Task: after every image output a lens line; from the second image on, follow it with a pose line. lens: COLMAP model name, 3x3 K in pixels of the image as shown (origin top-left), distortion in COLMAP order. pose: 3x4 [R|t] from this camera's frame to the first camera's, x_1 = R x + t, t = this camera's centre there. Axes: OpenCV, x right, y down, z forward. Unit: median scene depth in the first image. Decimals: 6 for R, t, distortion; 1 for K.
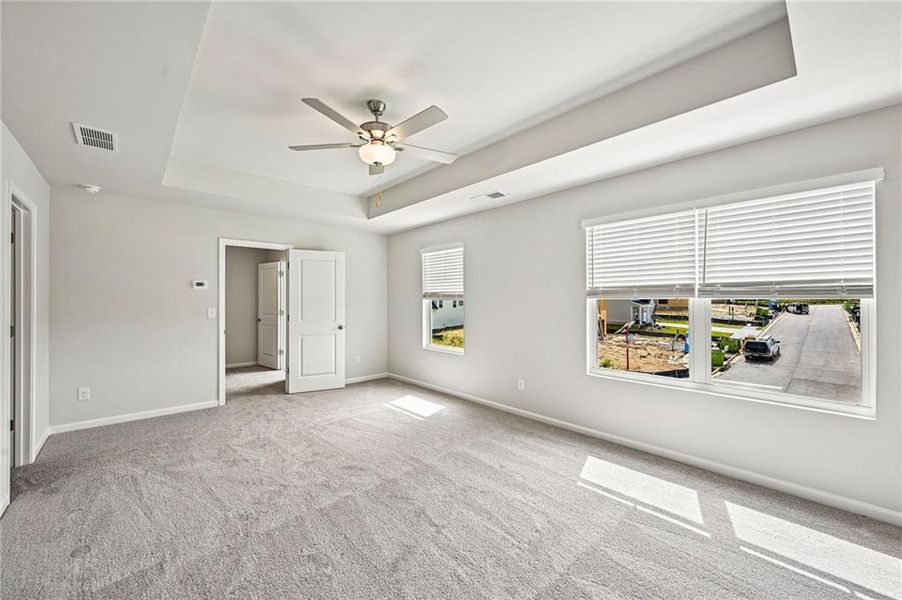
lens RADIAL K [[351.7, 0, 450.9], [0, 351.7, 298.7], [0, 0, 1]] dist [-0.001072, -0.000047]
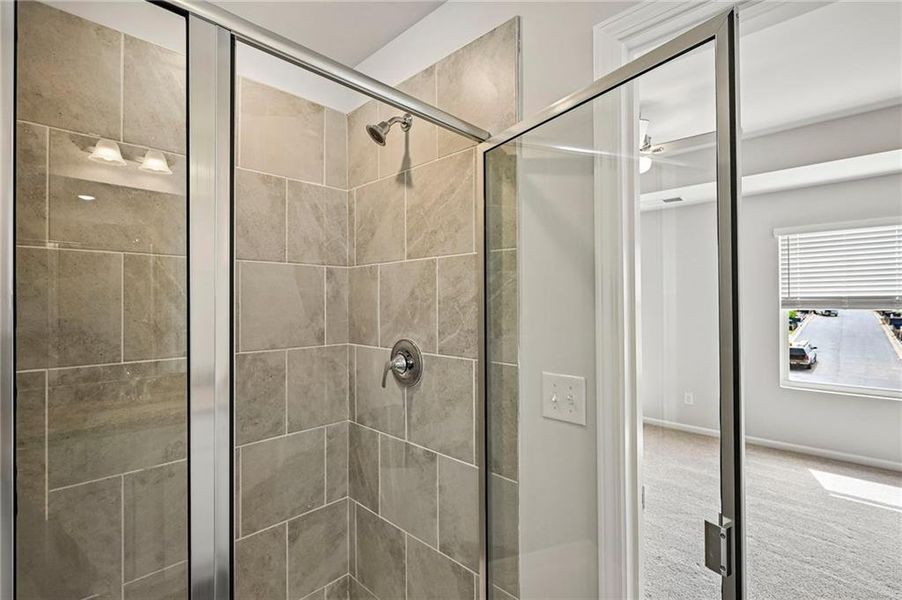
lens RADIAL K [[413.9, 0, 455.3], [0, 413.9, 297.6], [0, 0, 1]] dist [0.000497, -0.000091]
pose [[0.998270, -0.001341, 0.058784, -0.628858], [0.001598, 0.999989, -0.004325, -0.030480], [-0.058778, 0.004412, 0.998261, -0.101960]]
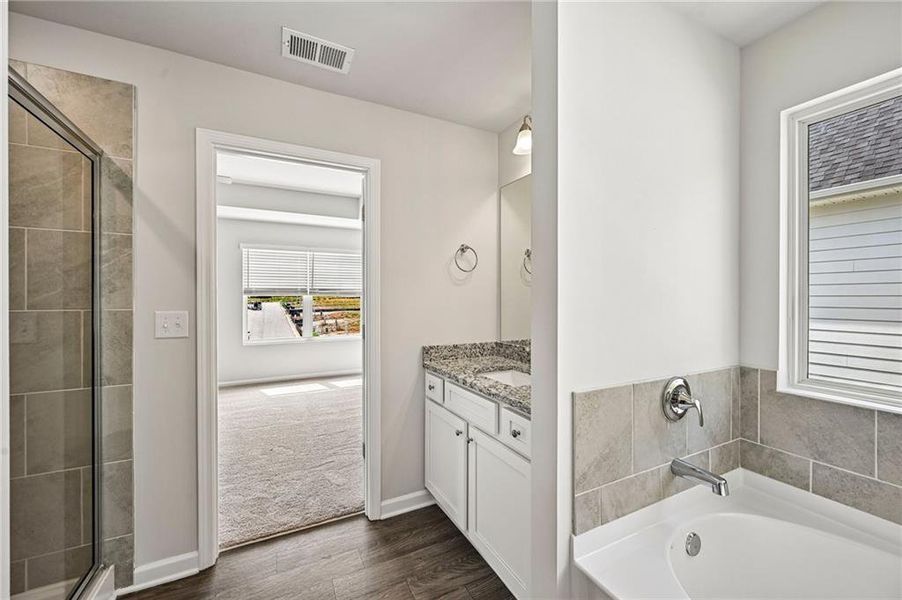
lens RADIAL K [[351.7, 0, 452.1], [0, 351.7, 299.7], [0, 0, 1]] dist [-0.001072, -0.000047]
pose [[0.264740, -0.000881, 0.964320, -0.907827], [-0.005509, 0.999982, 0.002426, 0.011305], [-0.964304, -0.005955, 0.264730, -0.296127]]
